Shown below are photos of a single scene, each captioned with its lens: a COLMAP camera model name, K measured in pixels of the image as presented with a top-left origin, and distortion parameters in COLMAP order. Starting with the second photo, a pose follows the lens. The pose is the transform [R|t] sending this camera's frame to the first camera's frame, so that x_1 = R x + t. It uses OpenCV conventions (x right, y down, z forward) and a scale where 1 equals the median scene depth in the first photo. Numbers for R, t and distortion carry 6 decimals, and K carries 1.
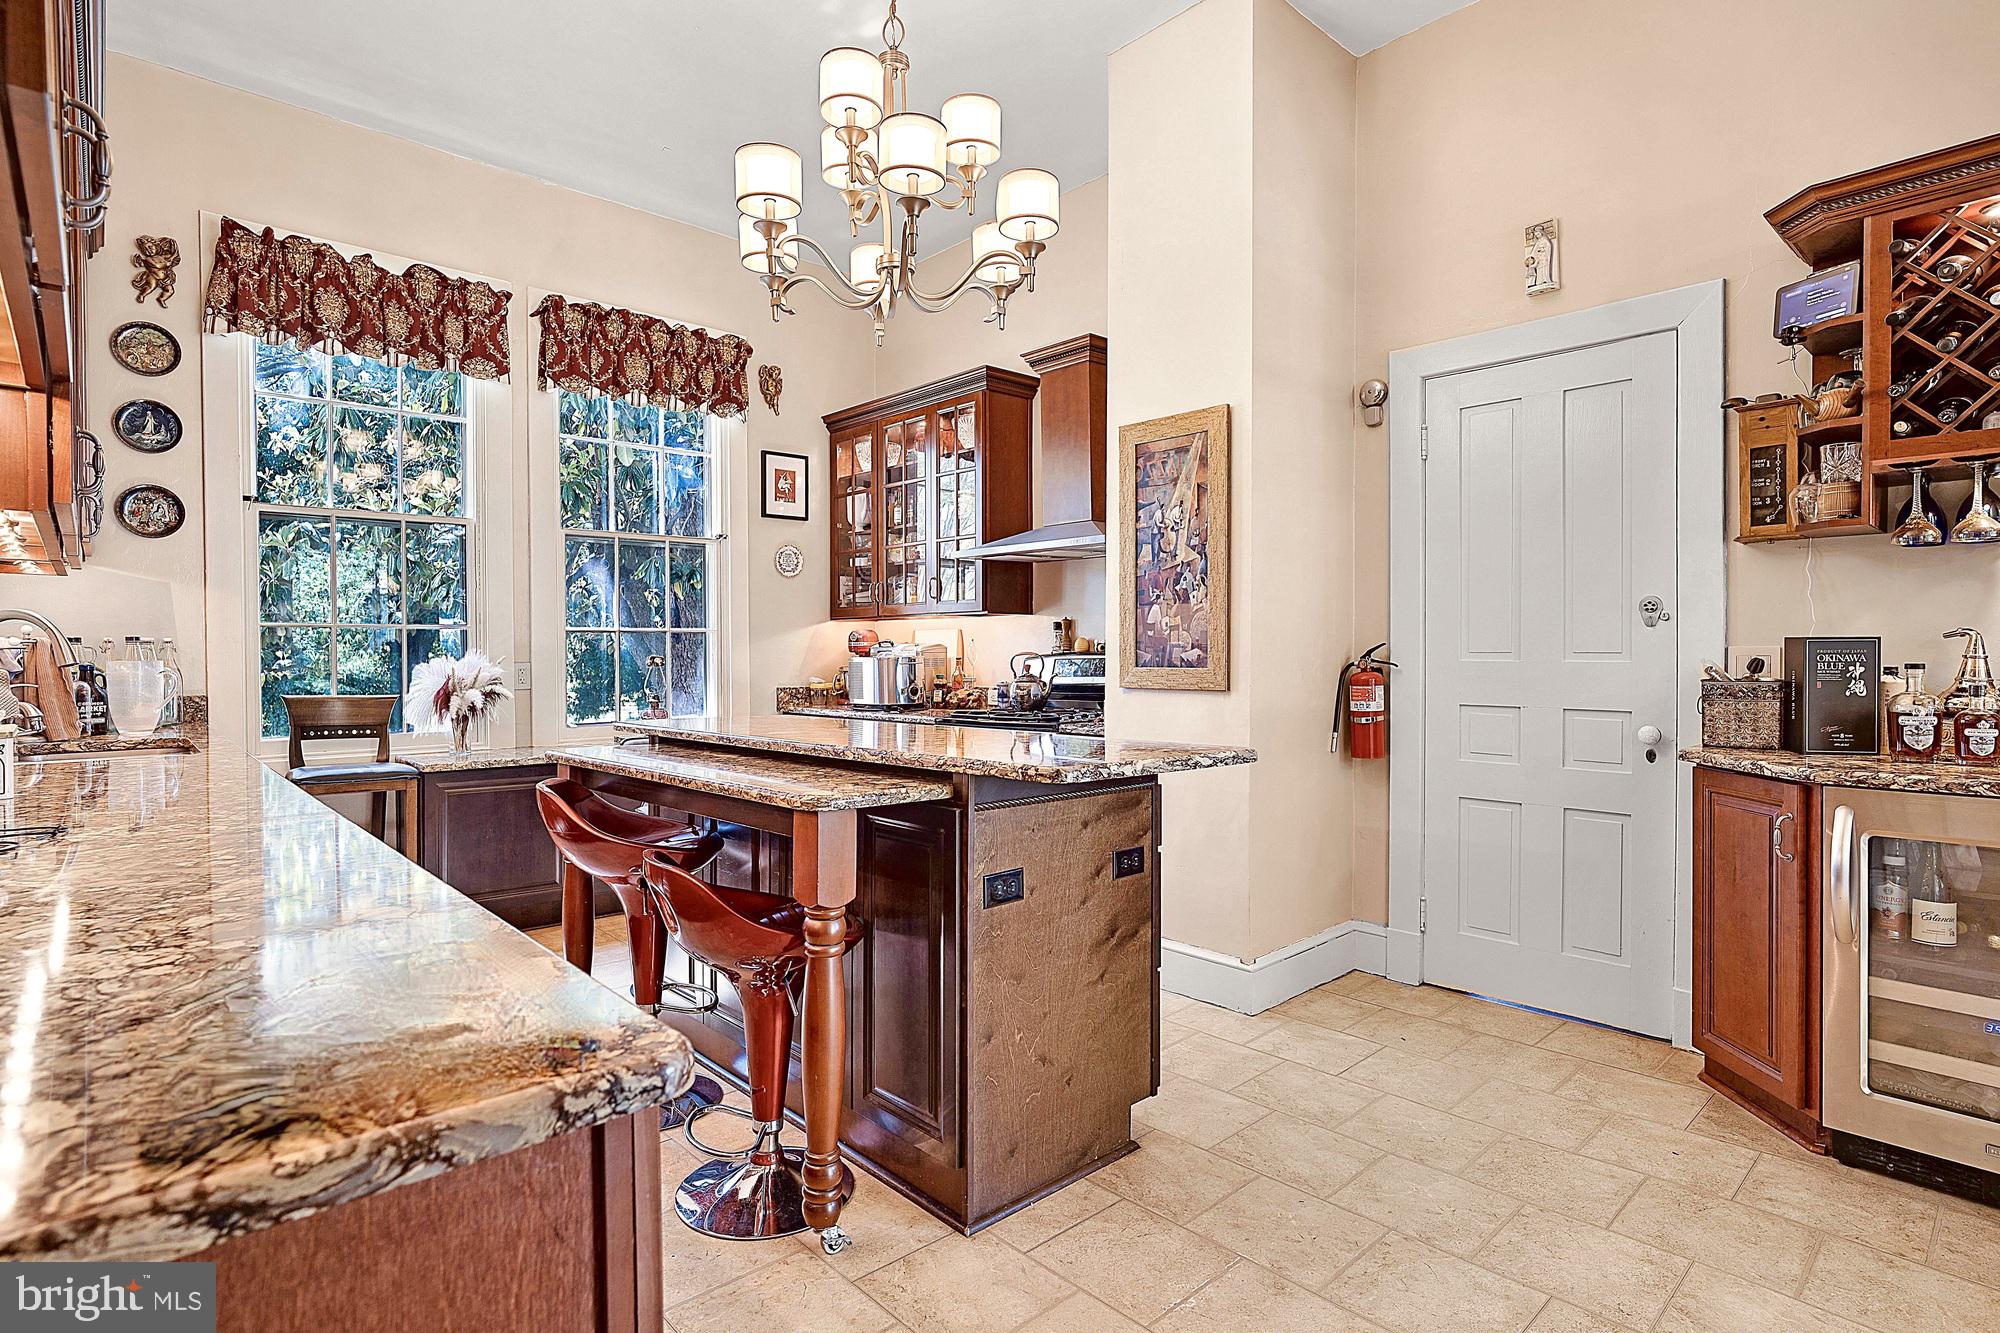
lens RADIAL K [[998.5, 0, 1006.7], [0, 998.5, 663.1], [0, 0, 1]] dist [-0.012980, 0.001476]
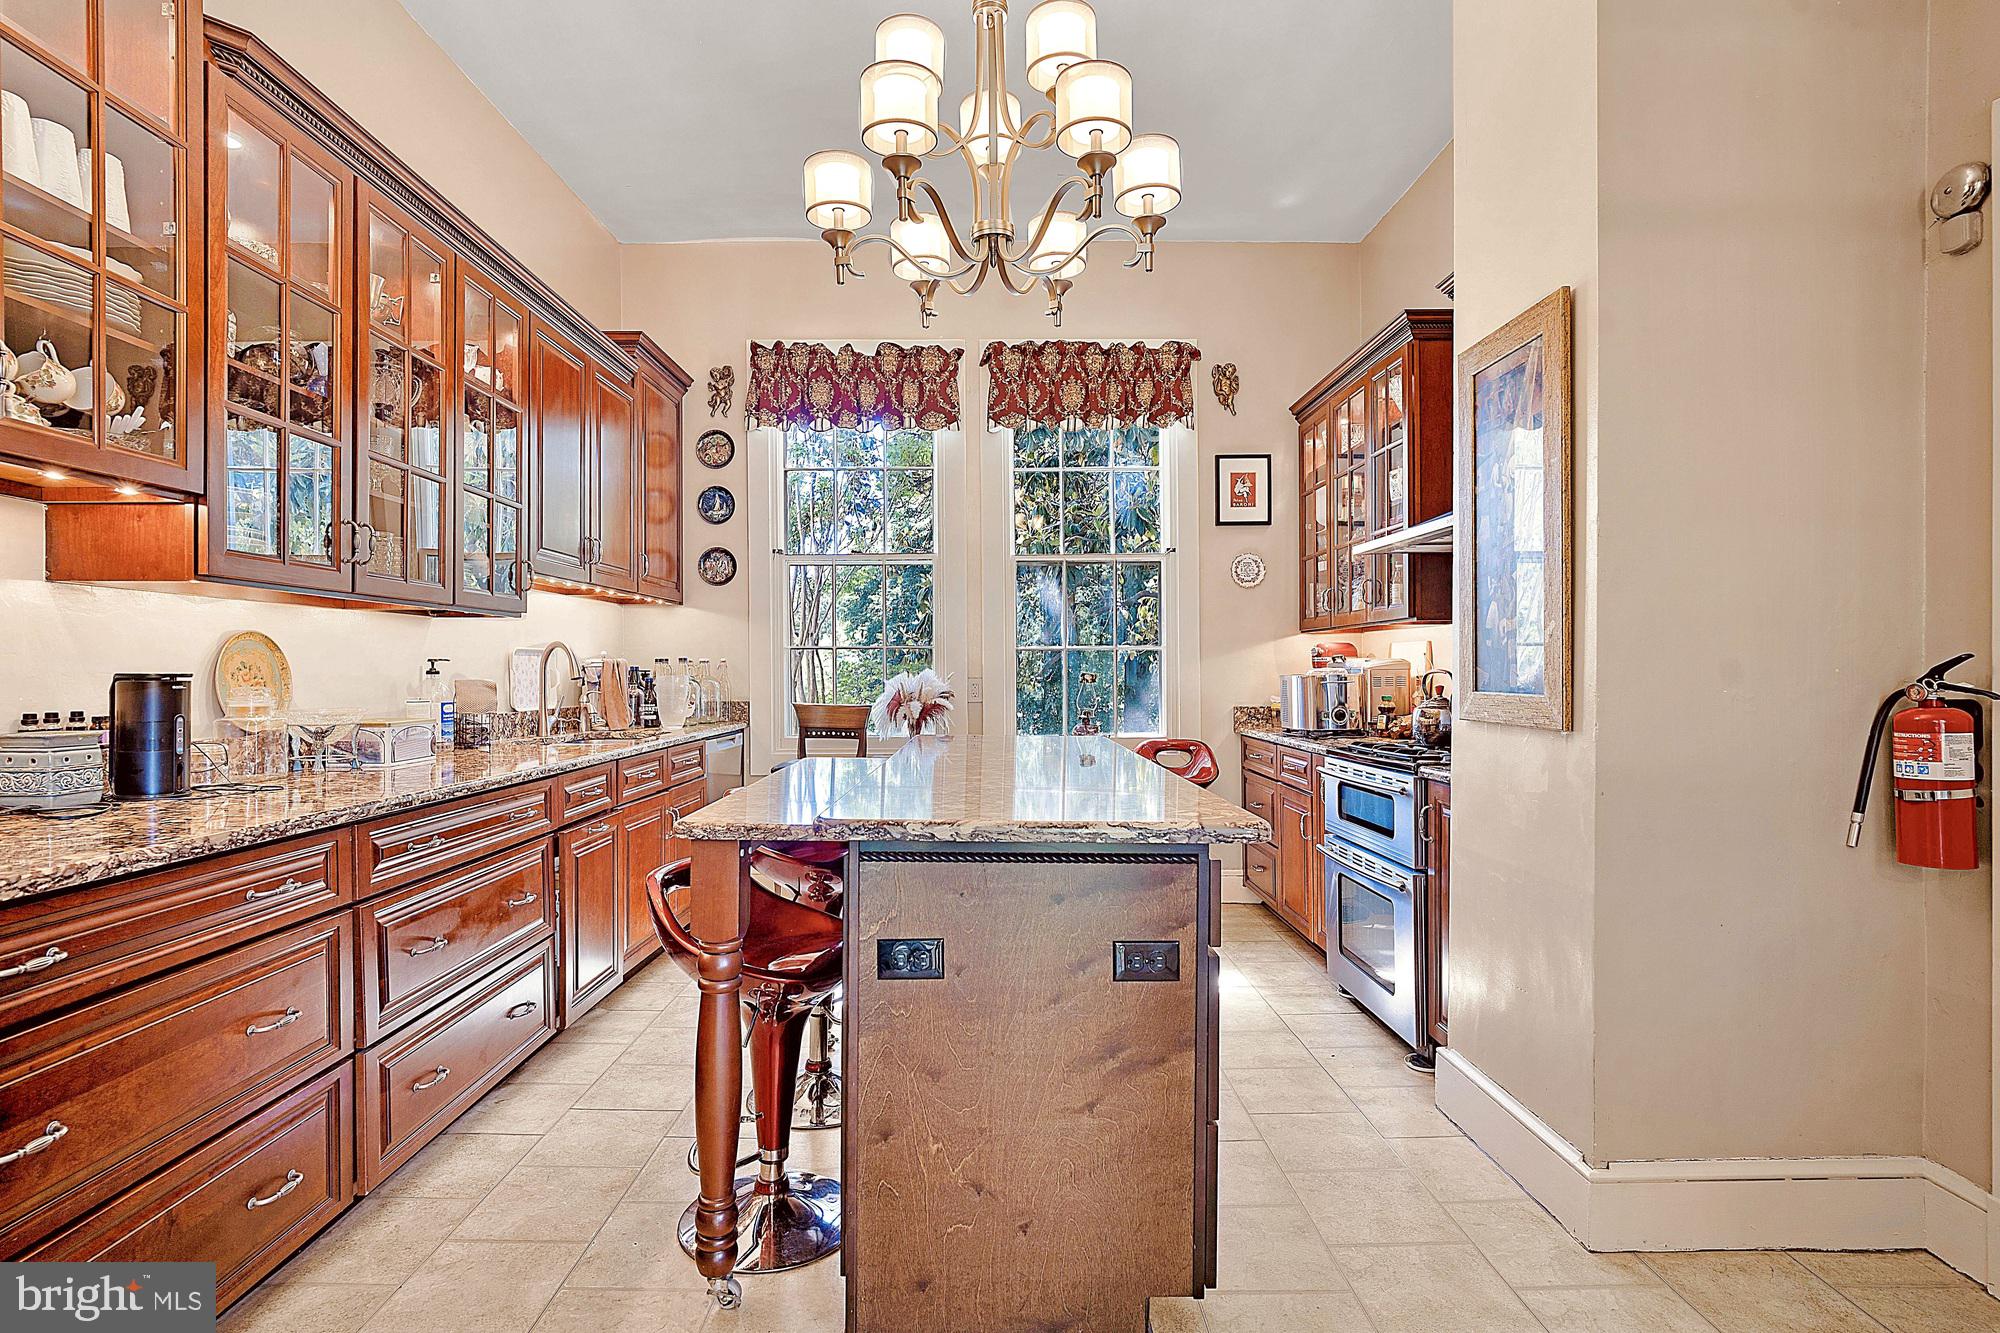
lens RADIAL K [[979.4, 0, 995.7], [0, 979.4, 674.0], [0, 0, 1]] dist [-0.007811, 0.001363]
pose [[0.735348, 0.004730, -0.677673, 0.304350], [-0.007026, 0.999975, -0.000645, -0.004991], [0.677653, 0.005236, 0.735363, 0.232131]]
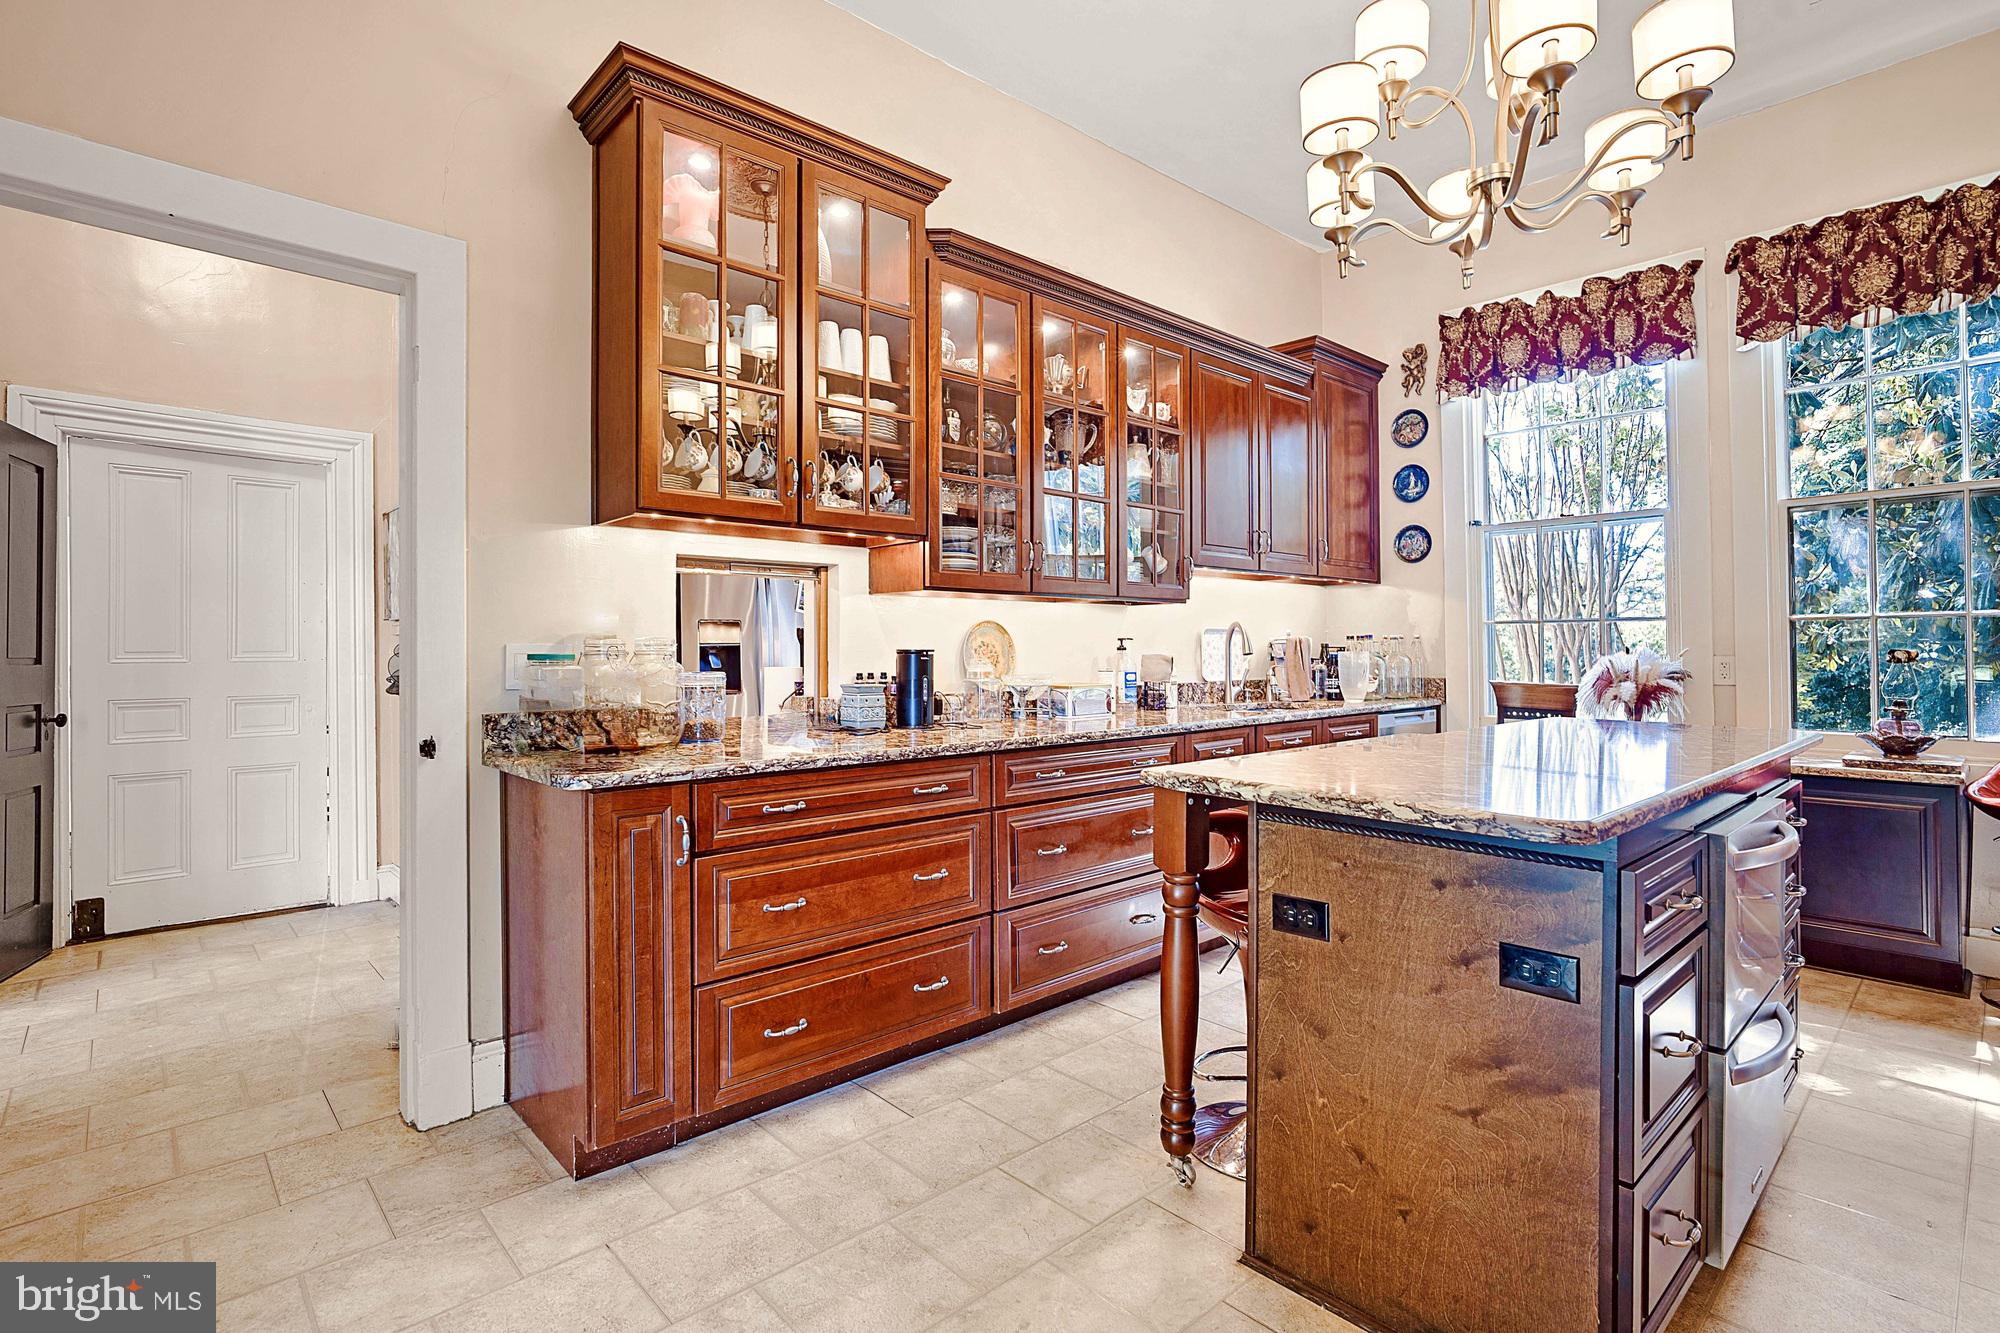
lens RADIAL K [[966.7, 0, 1006.7], [0, 966.7, 646.0], [0, 0, 1]] dist [-0.023264, 0.011204]
pose [[0.001462, 0.000019, -0.999999, 0.433186], [-0.005946, 0.999982, 0.000010, -0.005892], [0.999981, 0.005946, 0.001462, 0.380022]]
